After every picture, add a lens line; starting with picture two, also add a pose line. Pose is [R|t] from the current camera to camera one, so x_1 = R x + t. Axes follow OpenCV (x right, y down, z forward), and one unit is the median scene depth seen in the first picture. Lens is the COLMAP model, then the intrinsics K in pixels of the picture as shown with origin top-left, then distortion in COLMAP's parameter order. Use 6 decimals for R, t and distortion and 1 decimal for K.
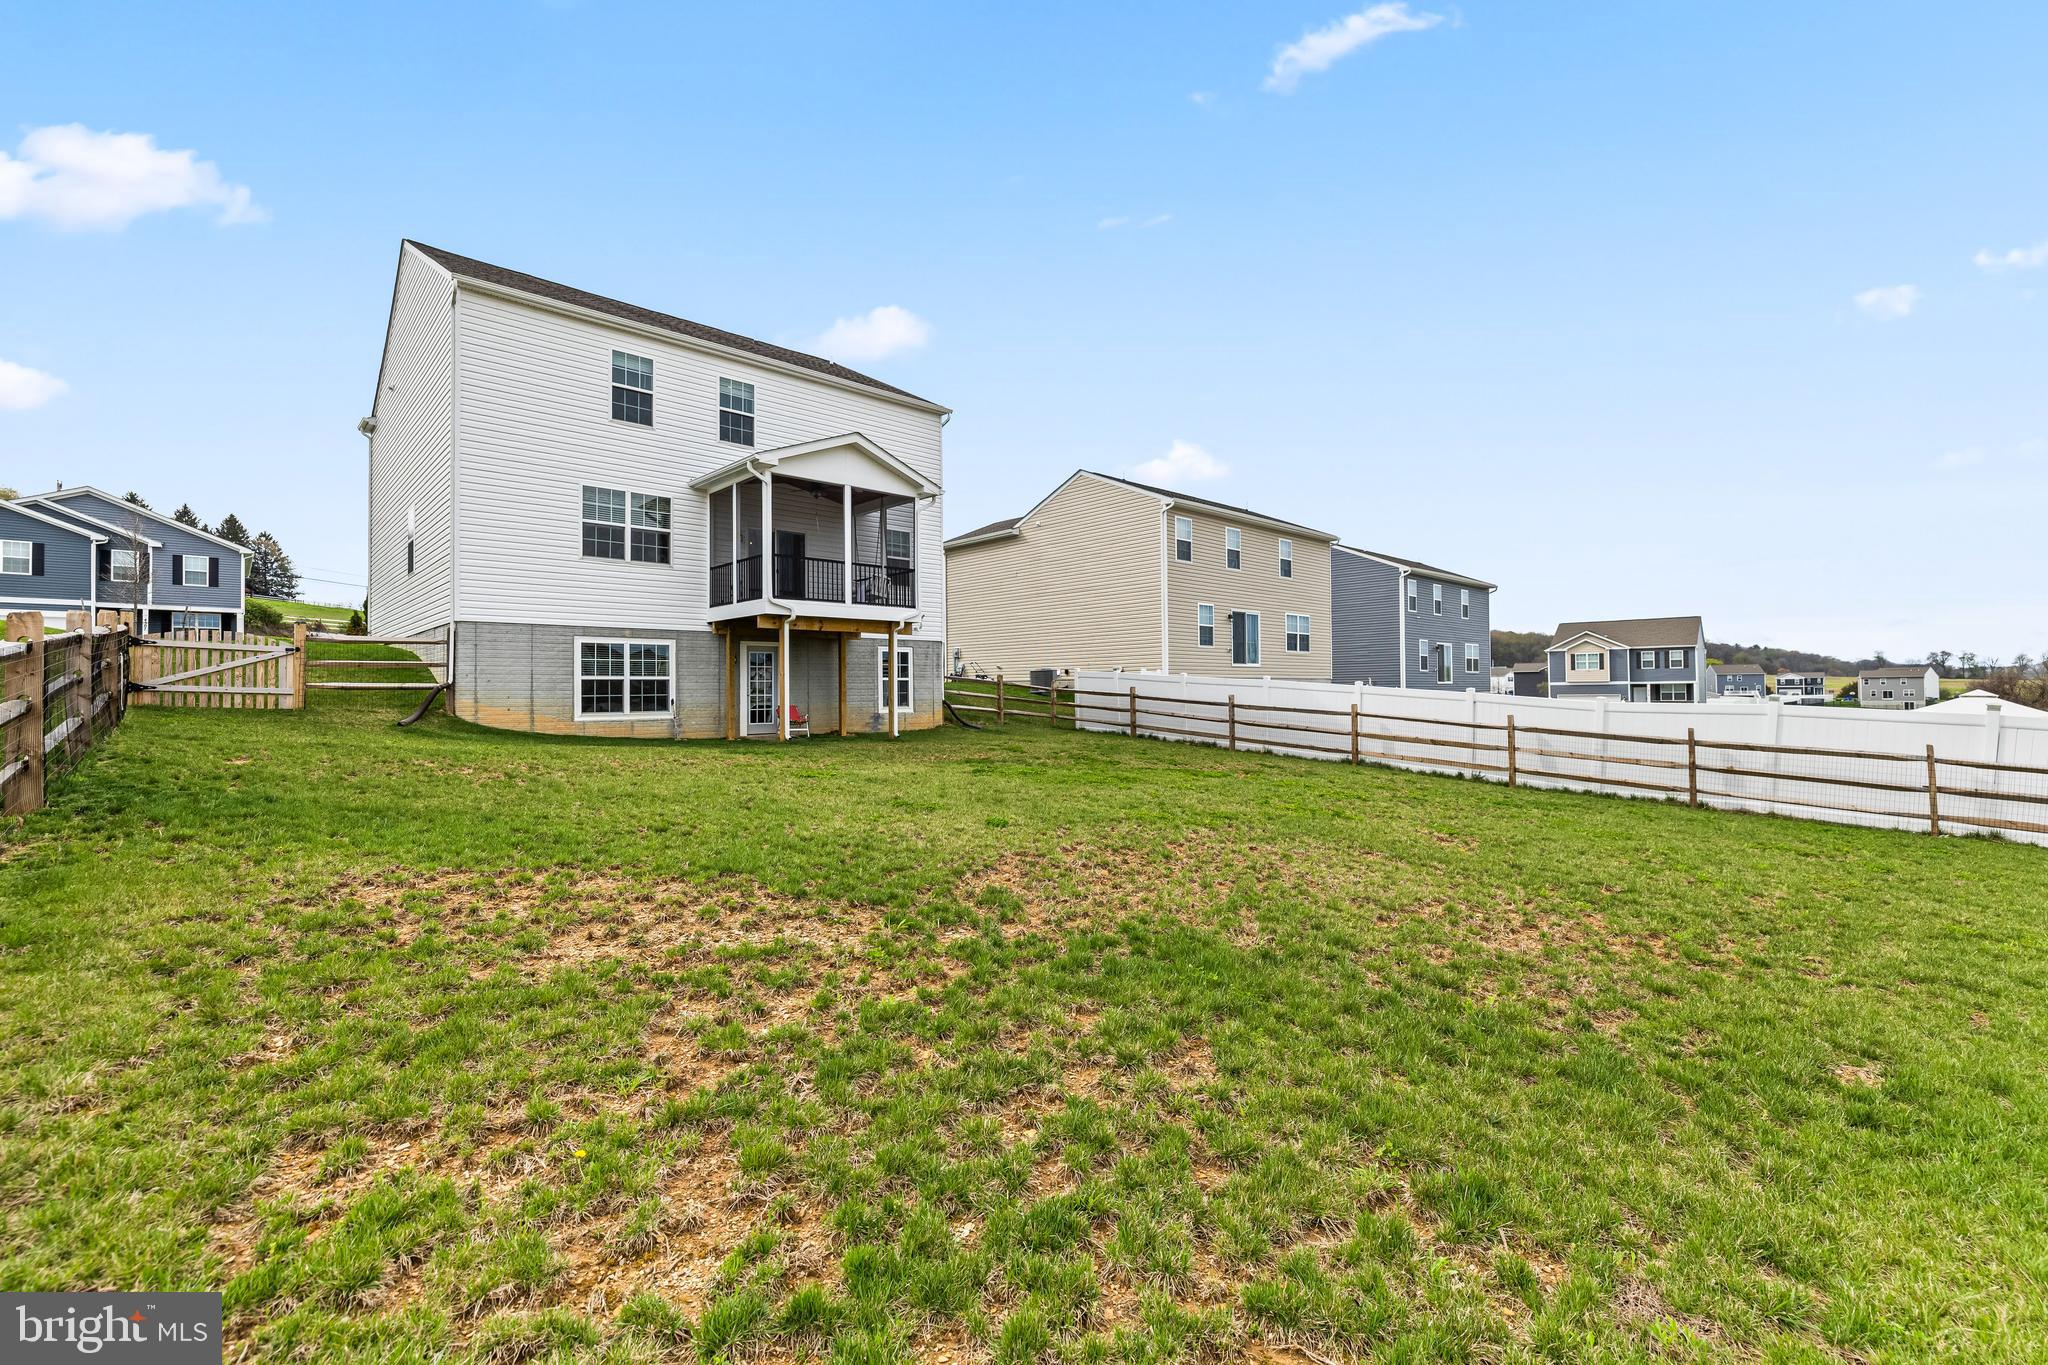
lens RADIAL K [[868.6, 0, 1018.7], [0, 868.6, 669.0], [0, 0, 1]] dist [0.001614, 0.000150]
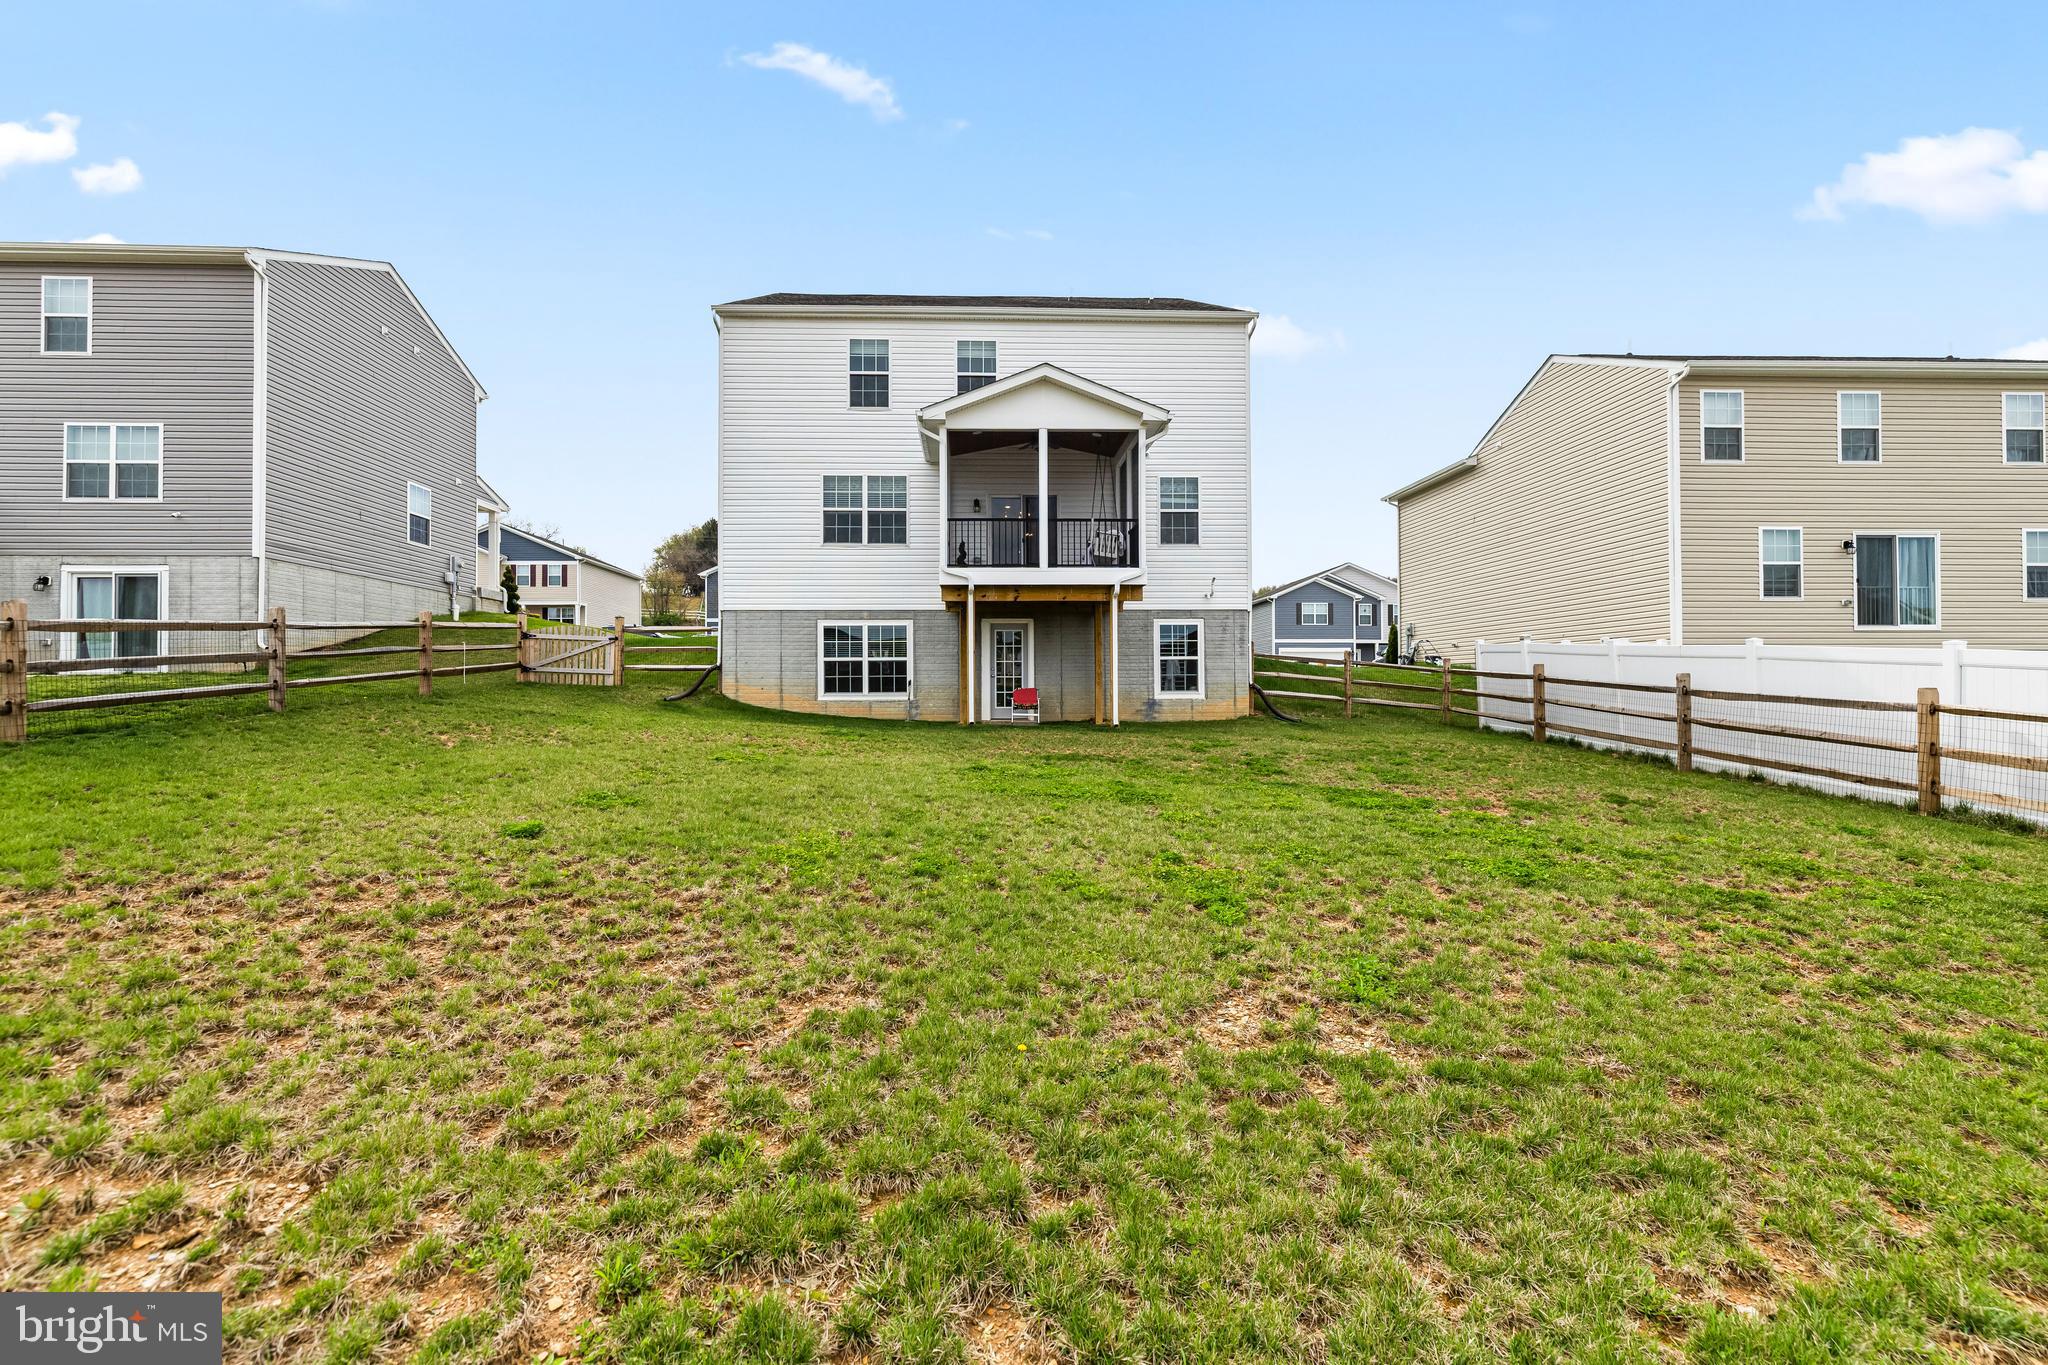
lens RADIAL K [[868.6, 0, 1018.2], [0, 868.6, 675.0], [0, 0, 1]] dist [0.001614, 0.000150]
pose [[0.758621, -0.007369, -0.651491, 0.324207], [0.014950, 0.999870, 0.006098, 0.023638], [0.651361, -0.014365, 0.758632, 0.321894]]
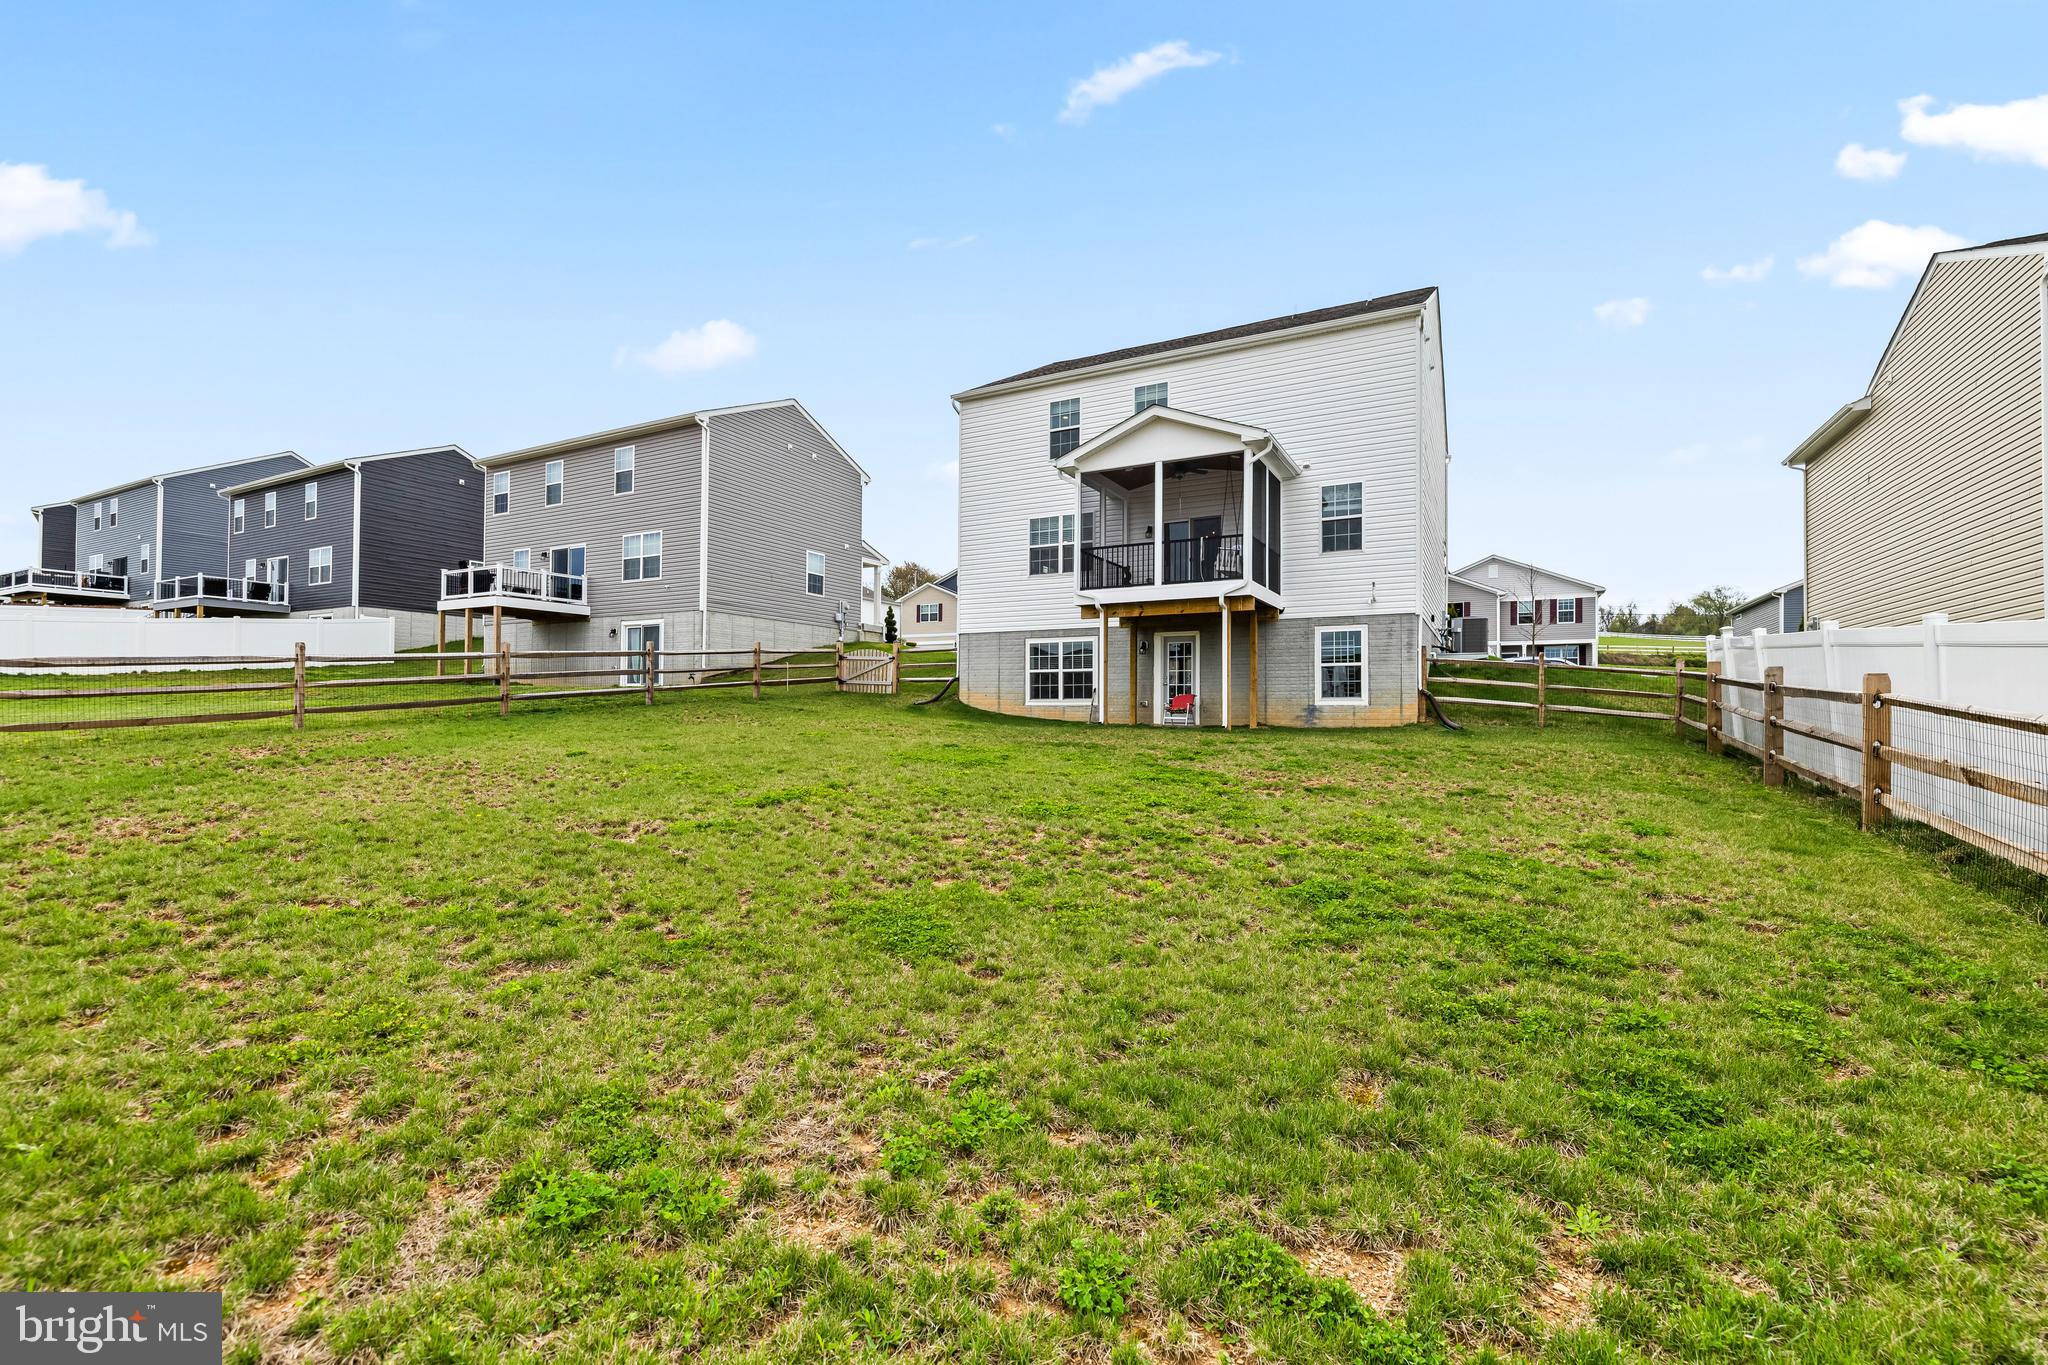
lens RADIAL K [[868.6, 0, 1026.2], [0, 868.6, 688.5], [0, 0, 1]] dist [0.001614, 0.000150]
pose [[0.335623, -0.017052, -0.941842, 0.620302], [0.017046, 0.999782, -0.012026, 0.045413], [0.941842, -0.012019, 0.335840, 0.514598]]
